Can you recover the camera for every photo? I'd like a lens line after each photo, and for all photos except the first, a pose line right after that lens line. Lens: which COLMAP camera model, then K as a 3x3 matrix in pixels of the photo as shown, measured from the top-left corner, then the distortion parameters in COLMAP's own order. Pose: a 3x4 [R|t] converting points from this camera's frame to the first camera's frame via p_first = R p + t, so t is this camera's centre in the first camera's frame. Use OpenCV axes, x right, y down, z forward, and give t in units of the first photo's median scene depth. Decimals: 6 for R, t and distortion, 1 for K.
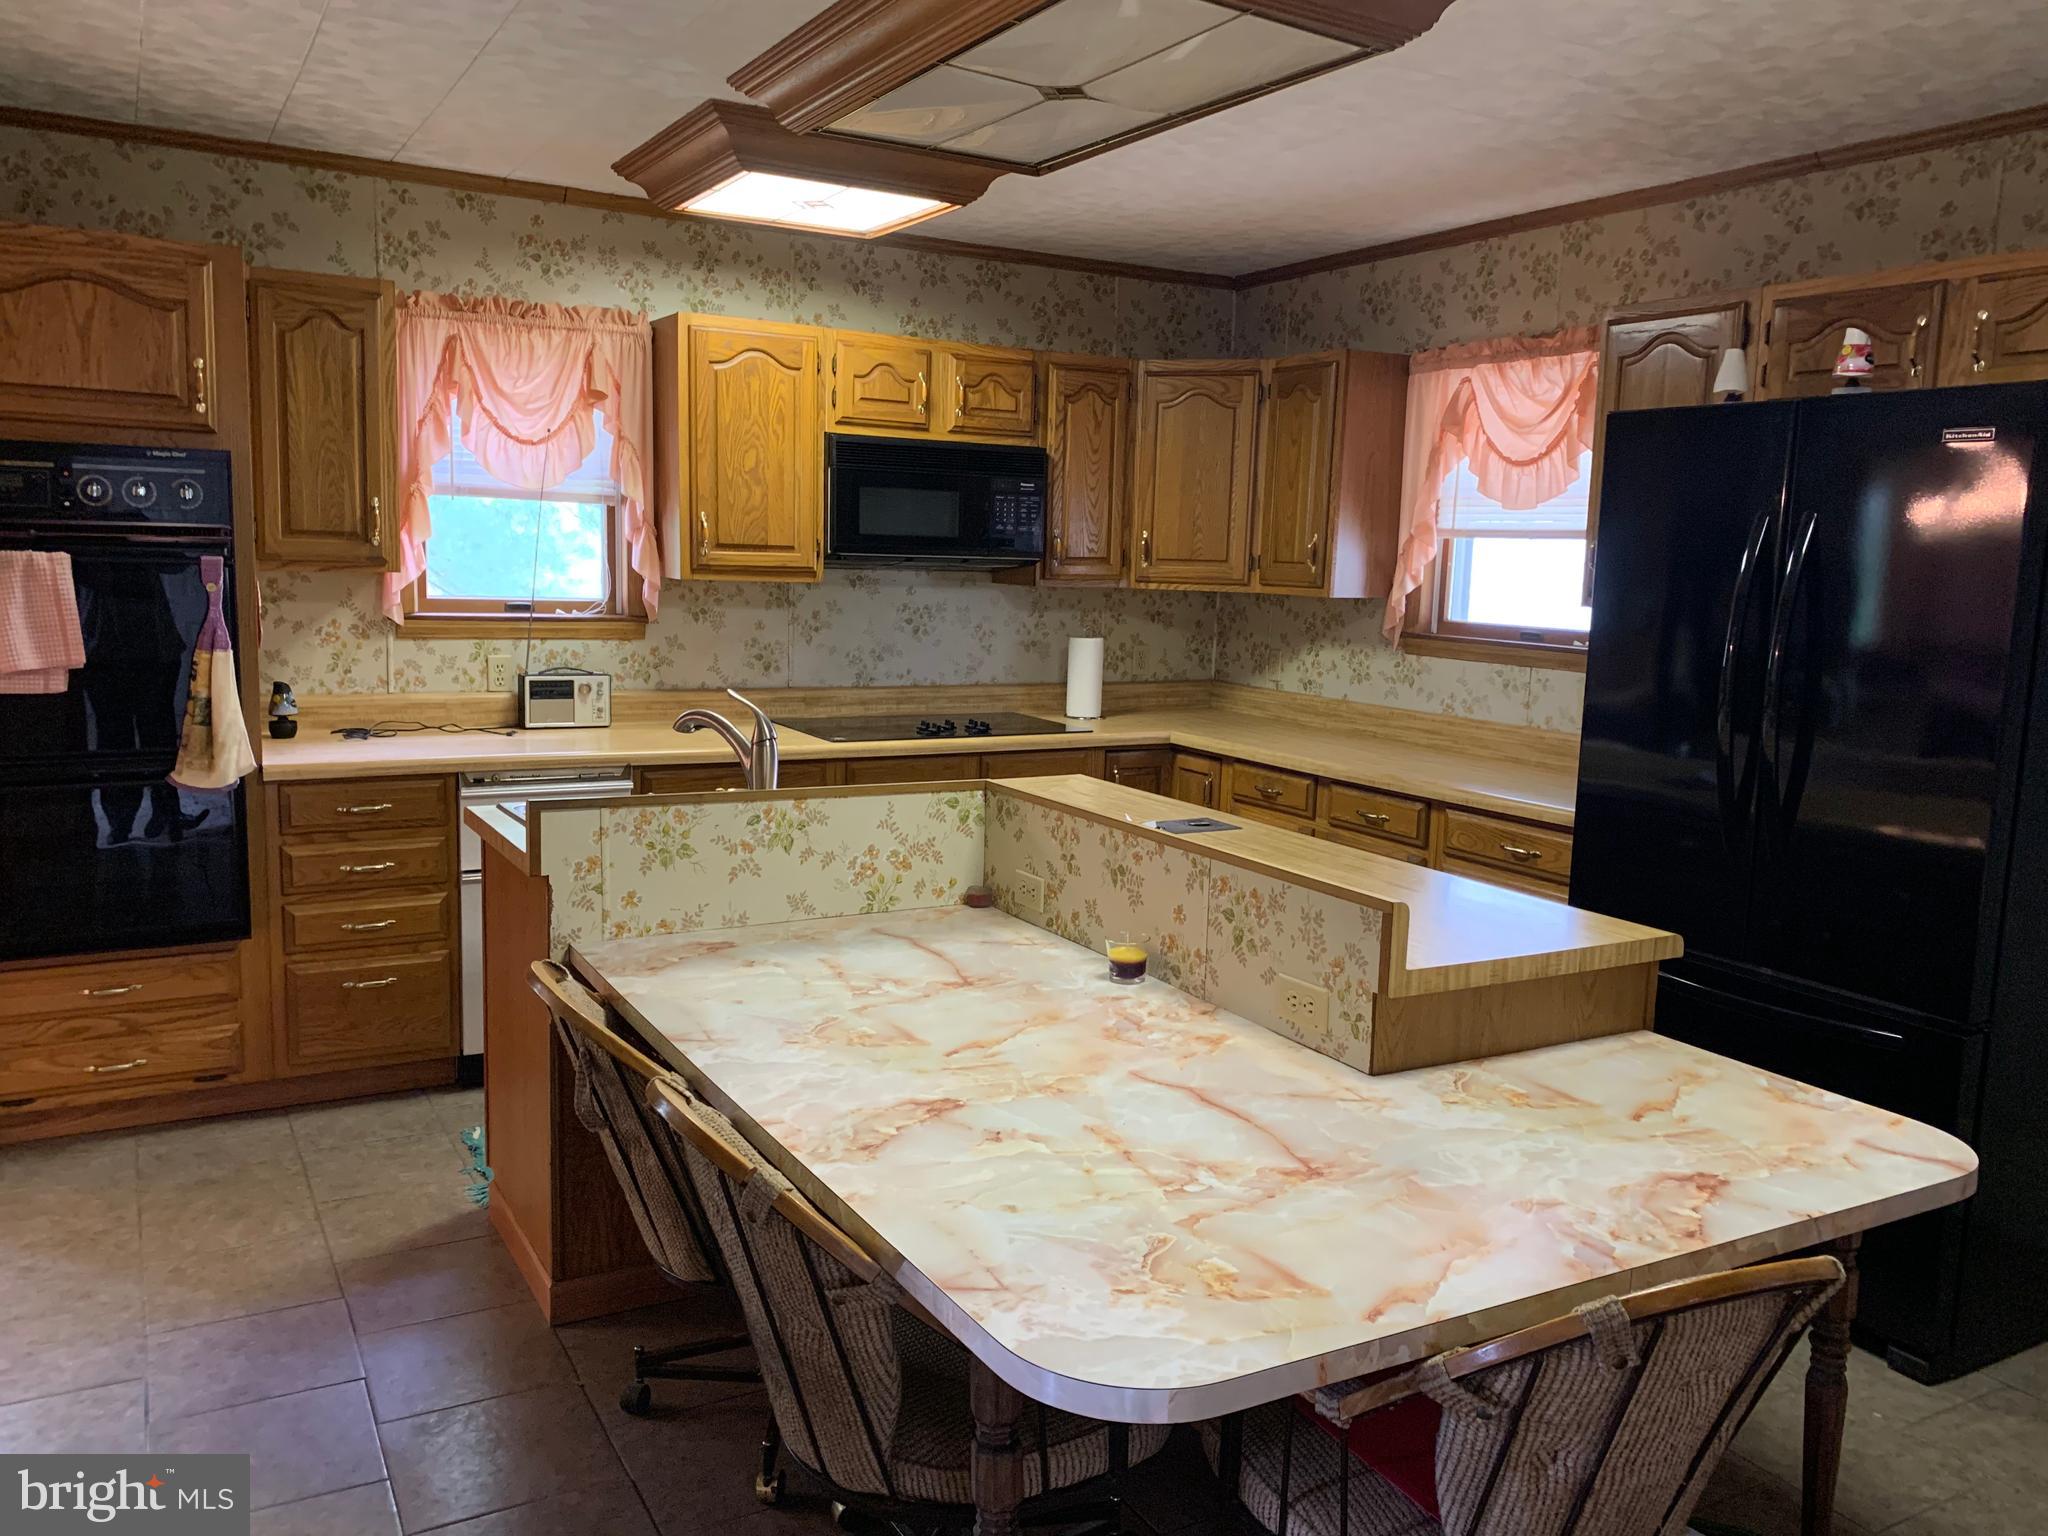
lens RADIAL K [[1568.6, 0, 1015.7], [0, 1568.6, 778.9], [0, 0, 1]] dist [0.022511, -0.019471]
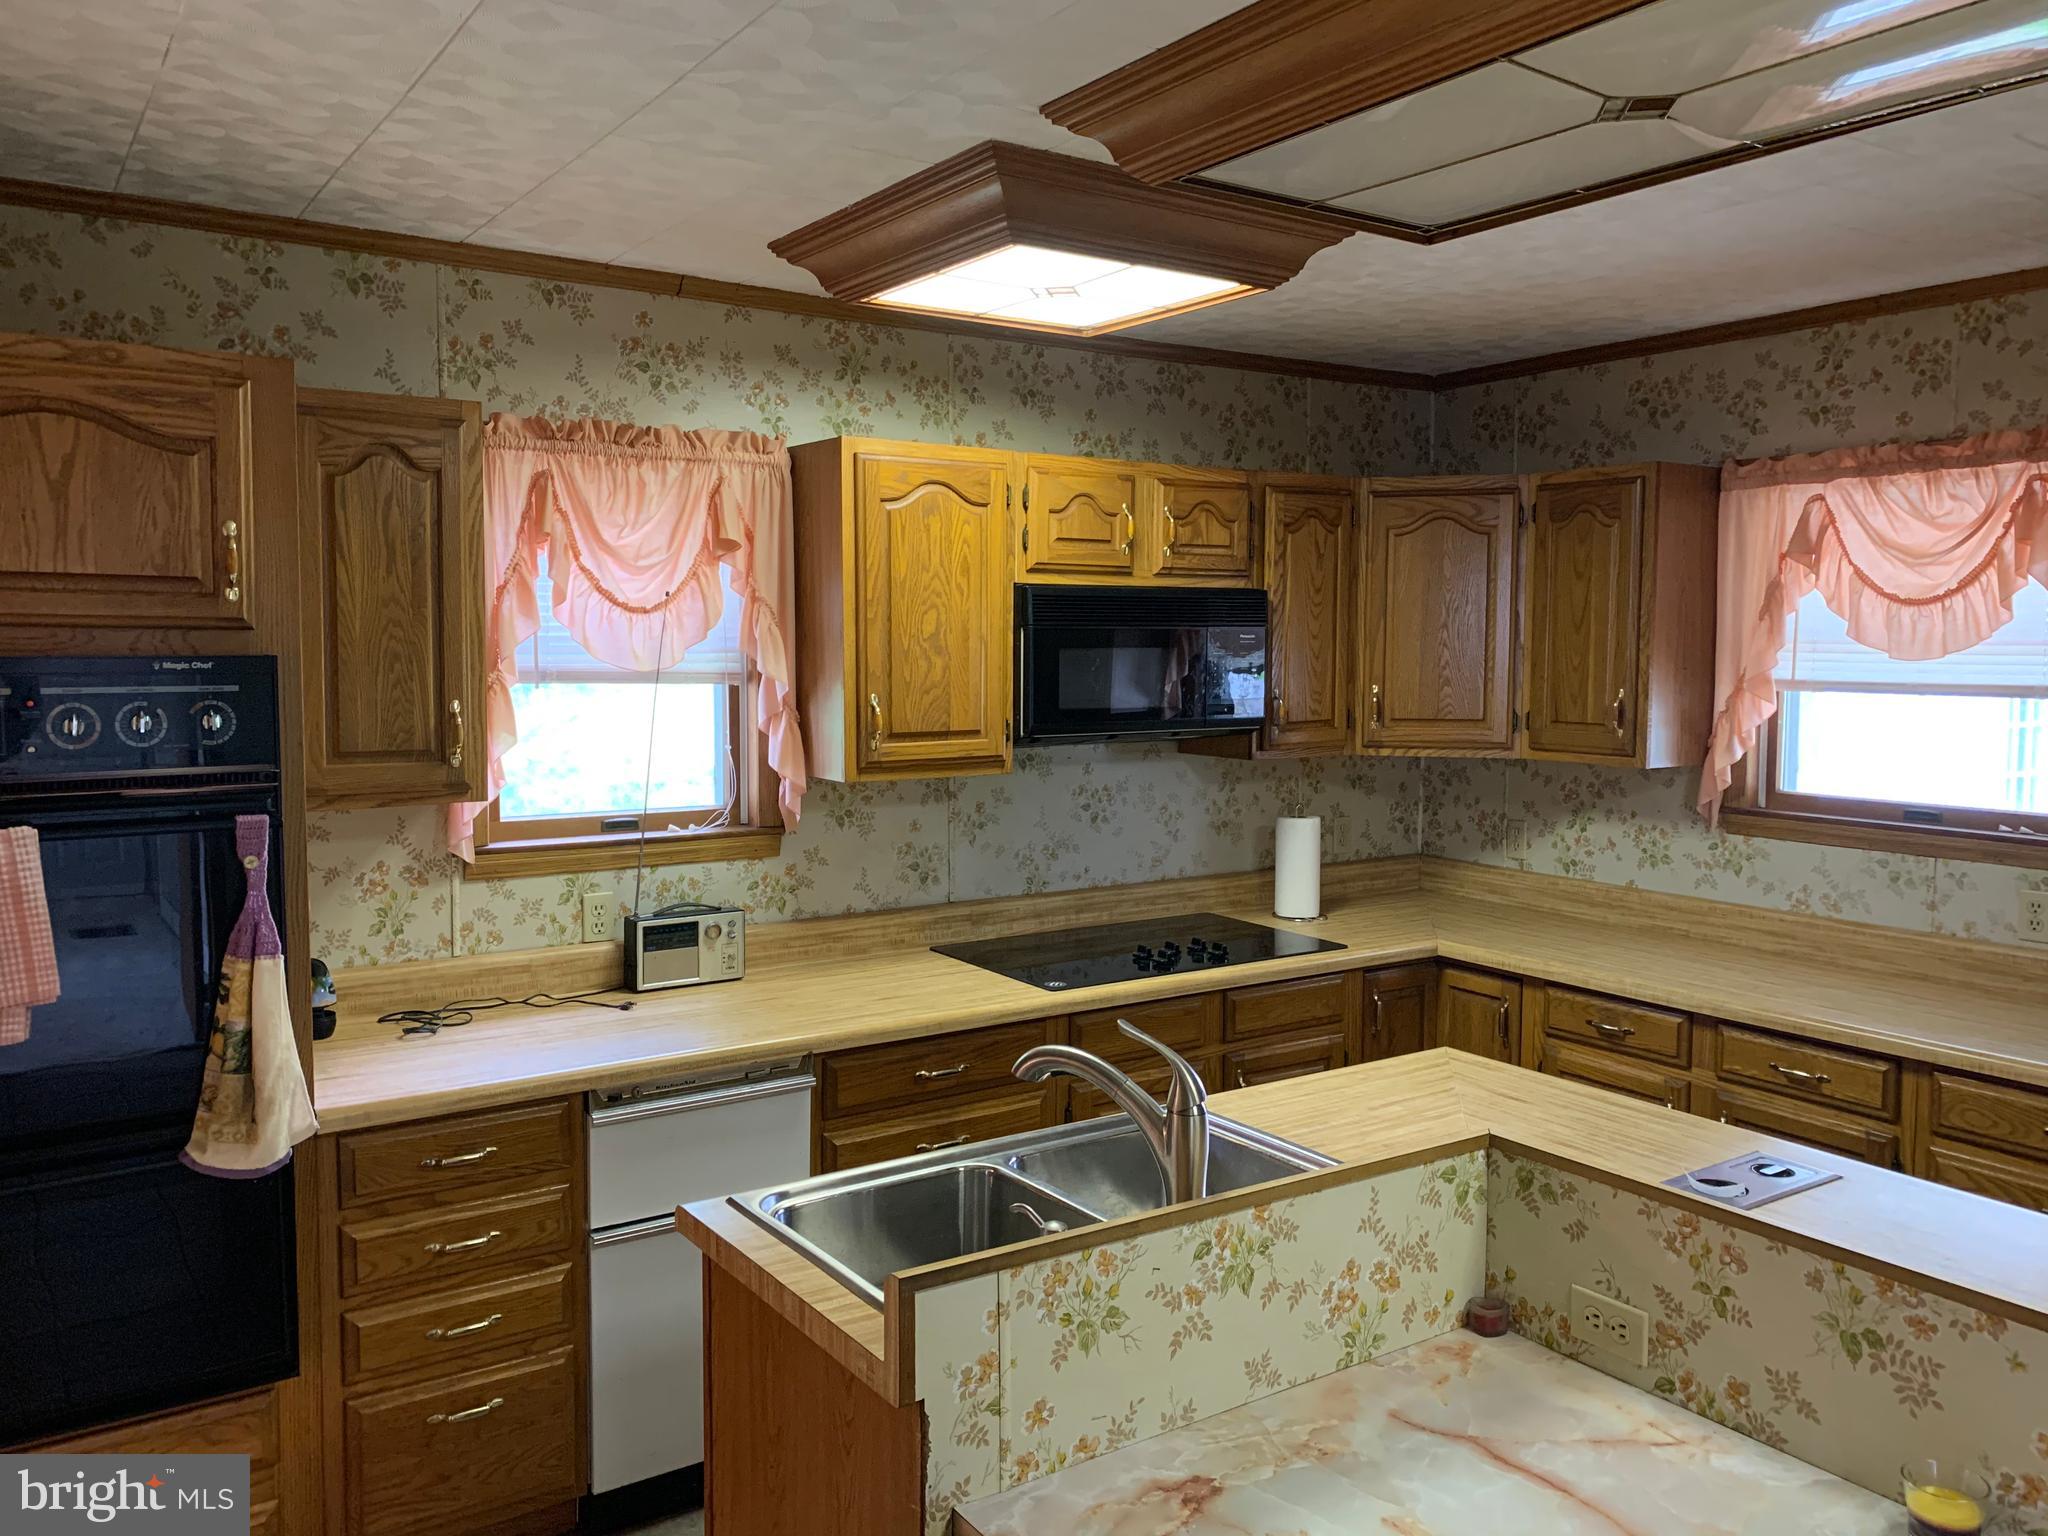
lens RADIAL K [[1568.6, 0, 1015.7], [0, 1568.6, 756.4], [0, 0, 1]] dist [0.022511, -0.019471]
pose [[0.996933, -0.033386, 0.070785, -0.186145], [0.038343, 0.996819, -0.069867, -0.085125], [-0.068228, 0.072367, 0.995042, 0.249331]]
